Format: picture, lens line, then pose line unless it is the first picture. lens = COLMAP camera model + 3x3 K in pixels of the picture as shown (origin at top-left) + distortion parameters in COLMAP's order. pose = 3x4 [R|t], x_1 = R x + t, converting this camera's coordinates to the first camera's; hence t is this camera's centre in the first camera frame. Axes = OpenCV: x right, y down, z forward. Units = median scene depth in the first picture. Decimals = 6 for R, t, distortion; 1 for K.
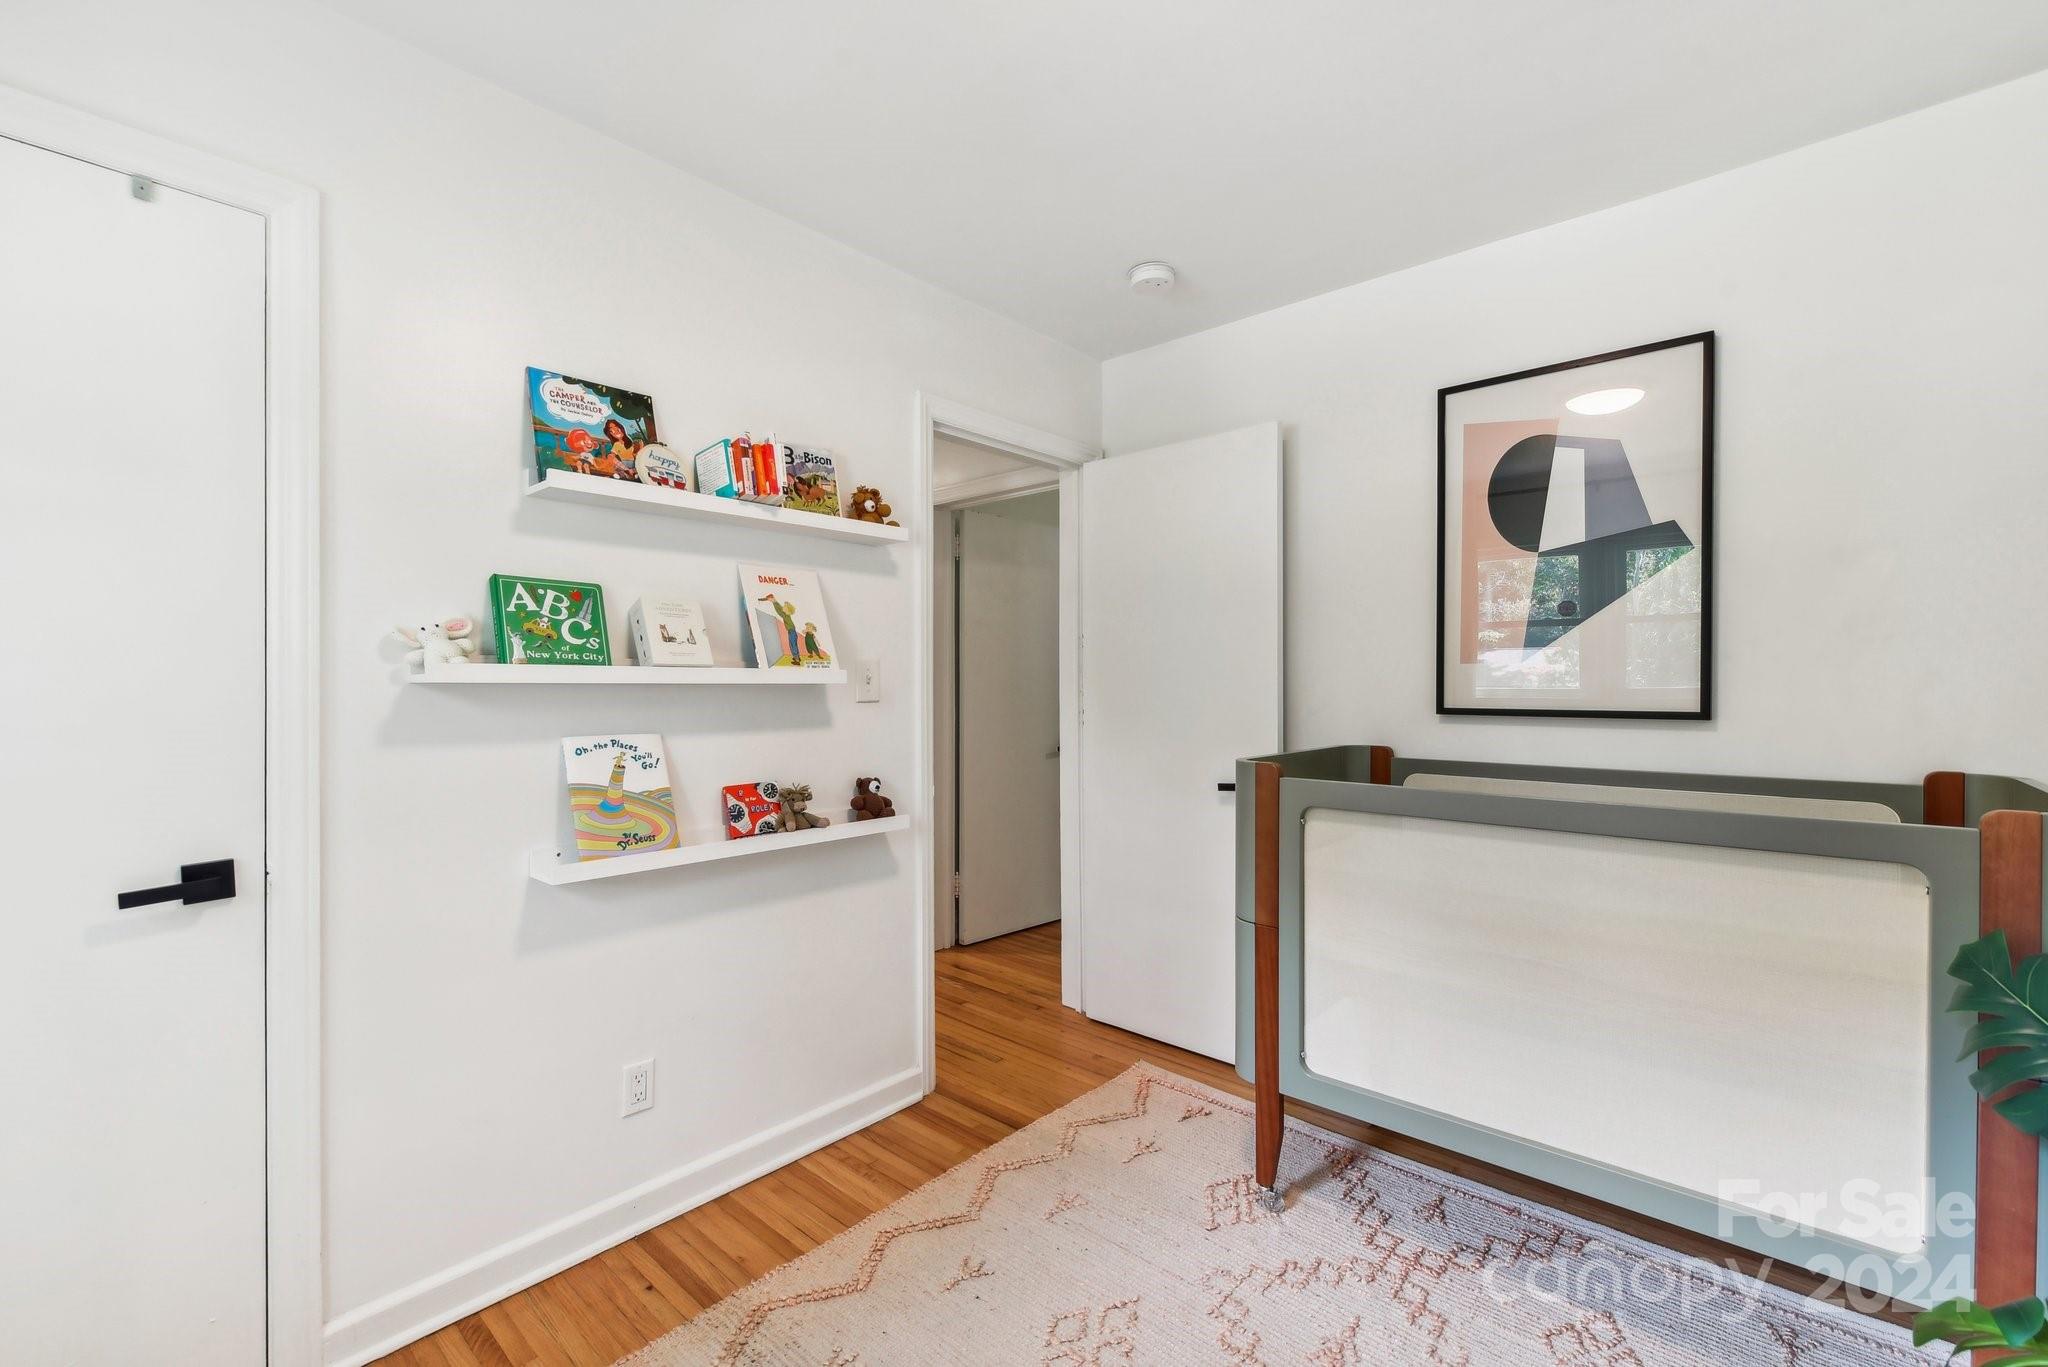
lens RADIAL K [[867.1, 0, 1029.1], [0, 867.1, 695.3], [0, 0, 1]] dist [0.003763, 0.000371]
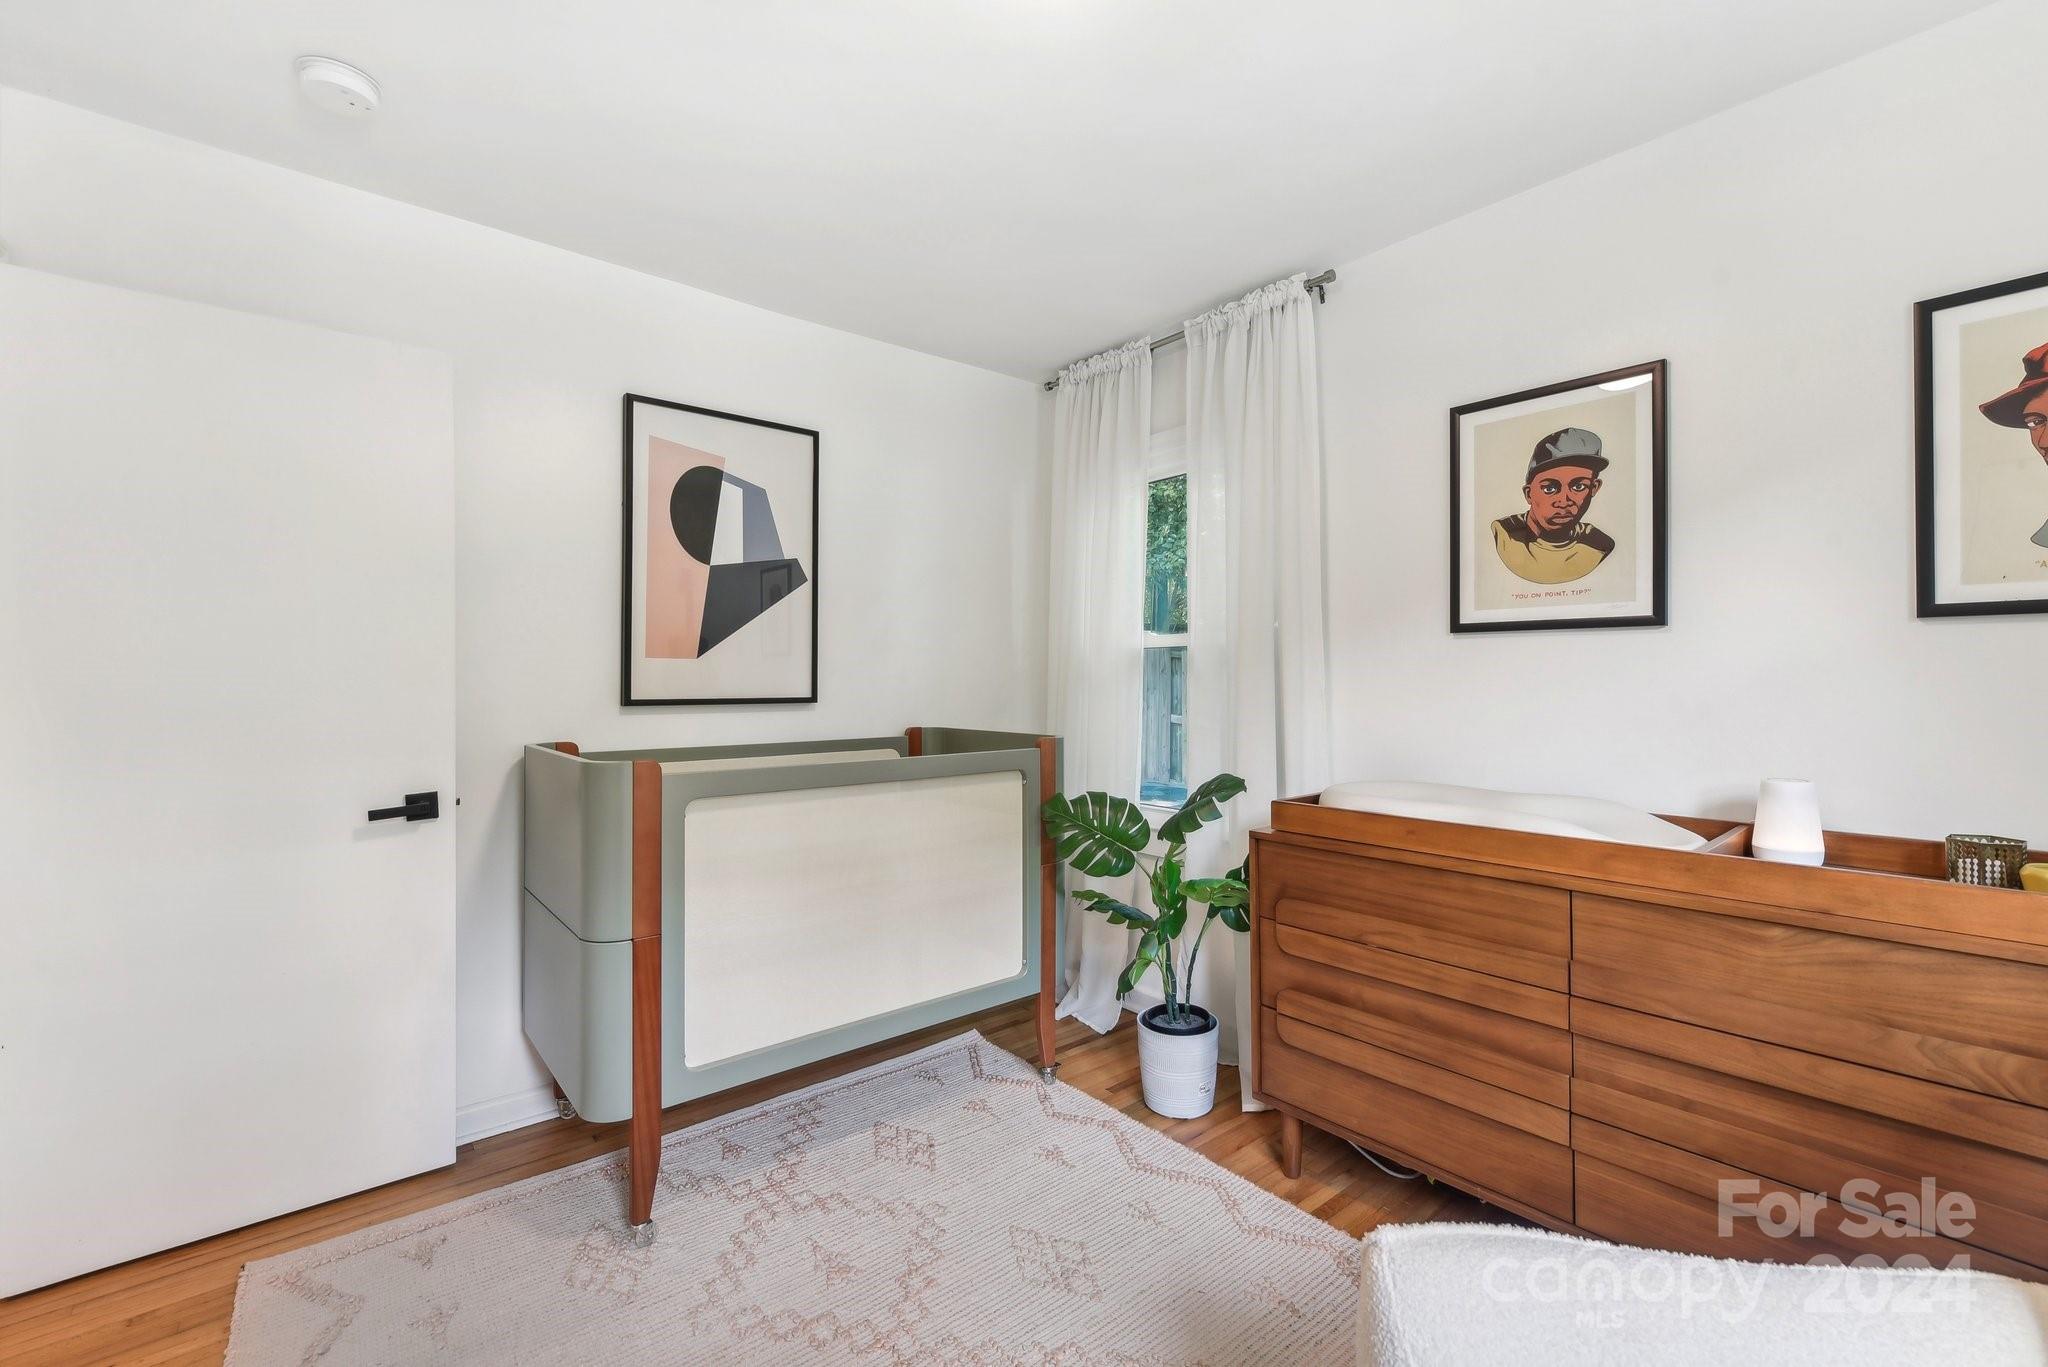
lens RADIAL K [[867.1, 0, 1028.8], [0, 867.1, 677.2], [0, 0, 1]] dist [0.003763, 0.000371]
pose [[0.139796, 0.000991, 0.990180, -0.542800], [0.008663, 0.999960, -0.002224, -0.007191], [-0.990142, 0.008889, 0.139782, 0.427868]]
